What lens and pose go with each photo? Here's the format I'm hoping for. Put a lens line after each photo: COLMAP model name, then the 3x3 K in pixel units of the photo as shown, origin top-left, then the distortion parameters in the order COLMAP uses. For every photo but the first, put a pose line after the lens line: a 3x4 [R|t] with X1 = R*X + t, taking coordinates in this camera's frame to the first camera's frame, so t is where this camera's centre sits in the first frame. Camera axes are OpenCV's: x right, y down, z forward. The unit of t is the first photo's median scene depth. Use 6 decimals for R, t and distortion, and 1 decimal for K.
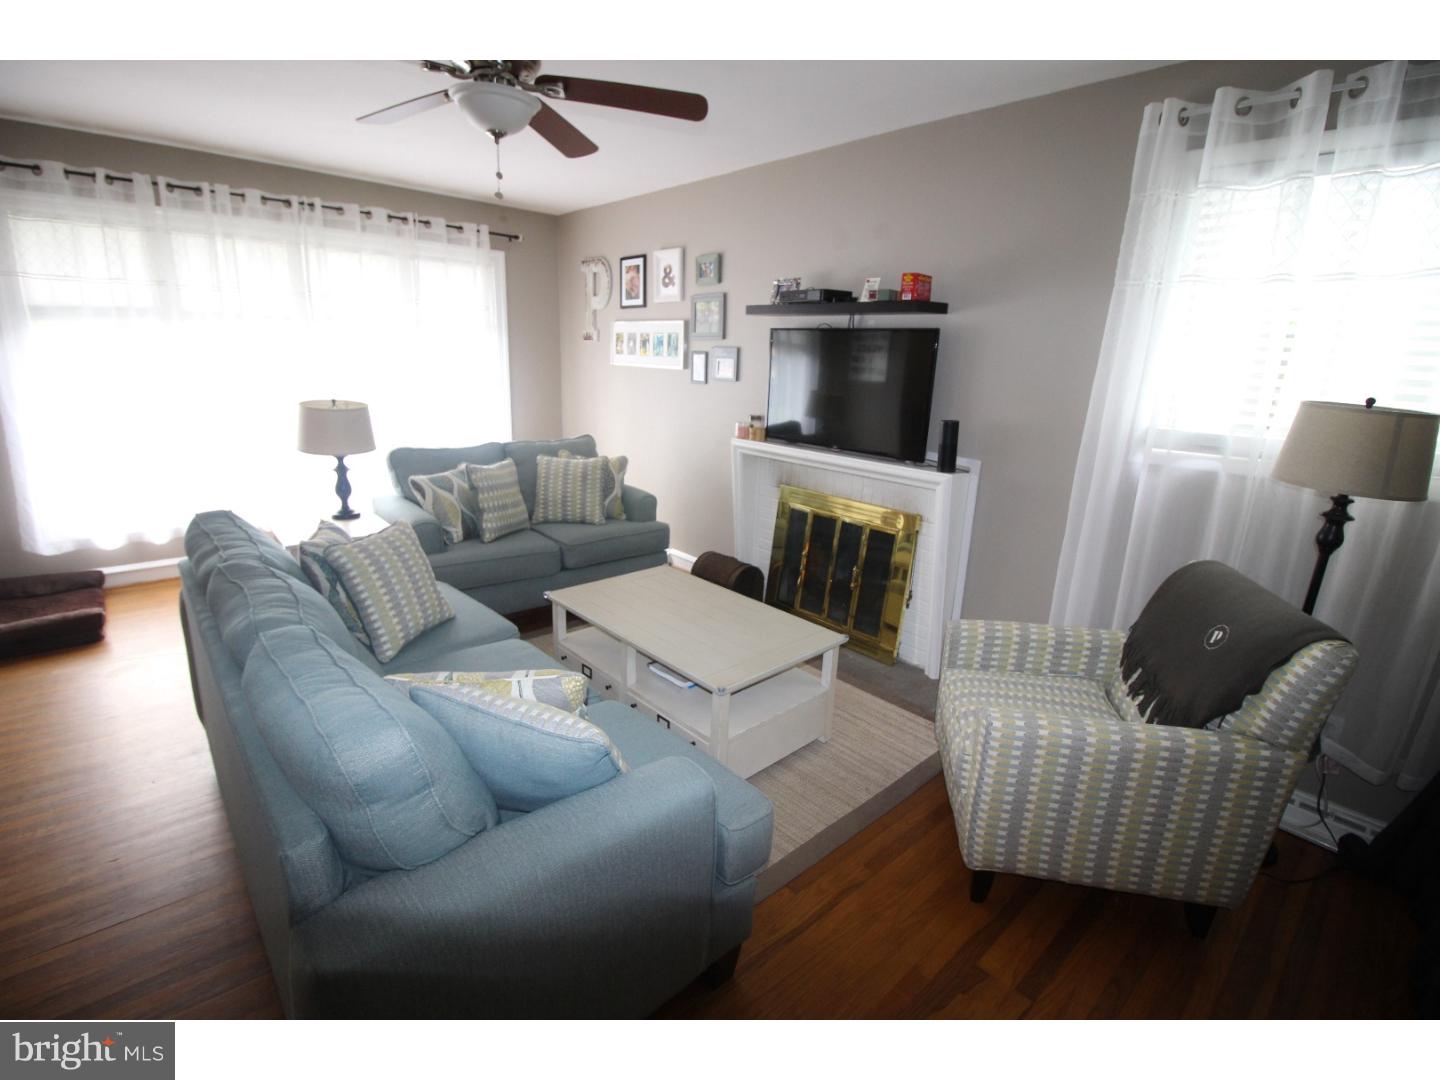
lens RADIAL K [[676.3, 0, 717.3], [0, 676.3, 529.9], [0, 0, 1]] dist [-0.001198, -0.000962]
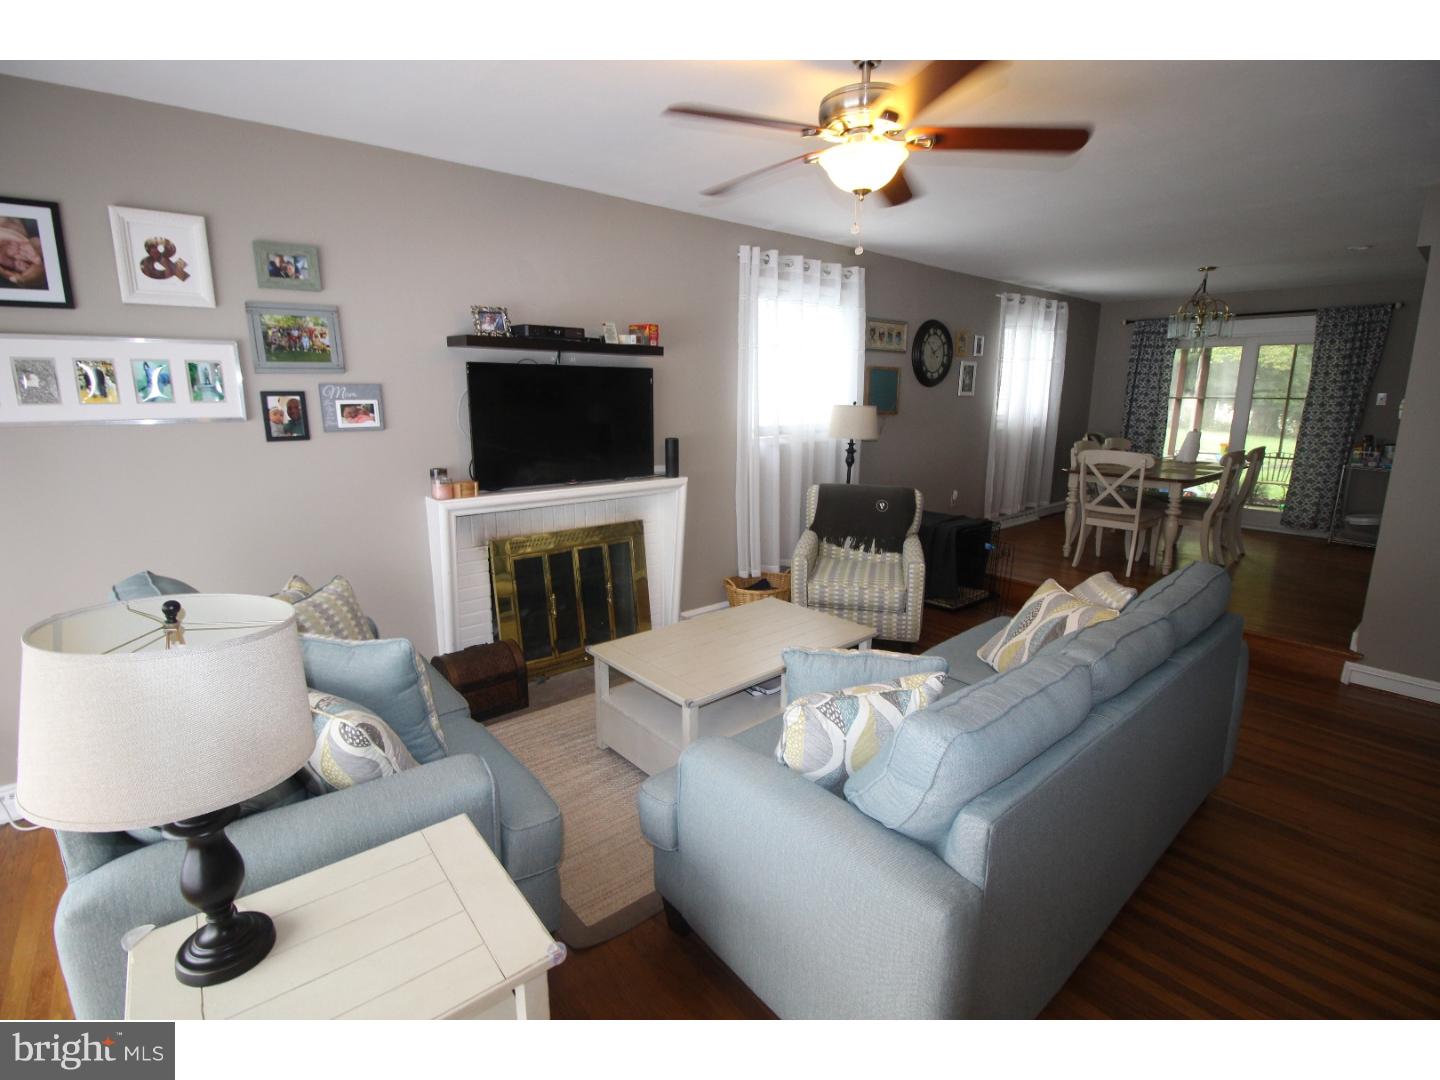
lens RADIAL K [[676.3, 0, 717.3], [0, 676.3, 529.9], [0, 0, 1]] dist [-0.001198, -0.000962]
pose [[0.041526, -0.241424, 0.969531, -0.672842], [0.245635, 0.943053, 0.224310, -0.186419], [-0.968473, 0.228836, 0.098463, 0.579432]]
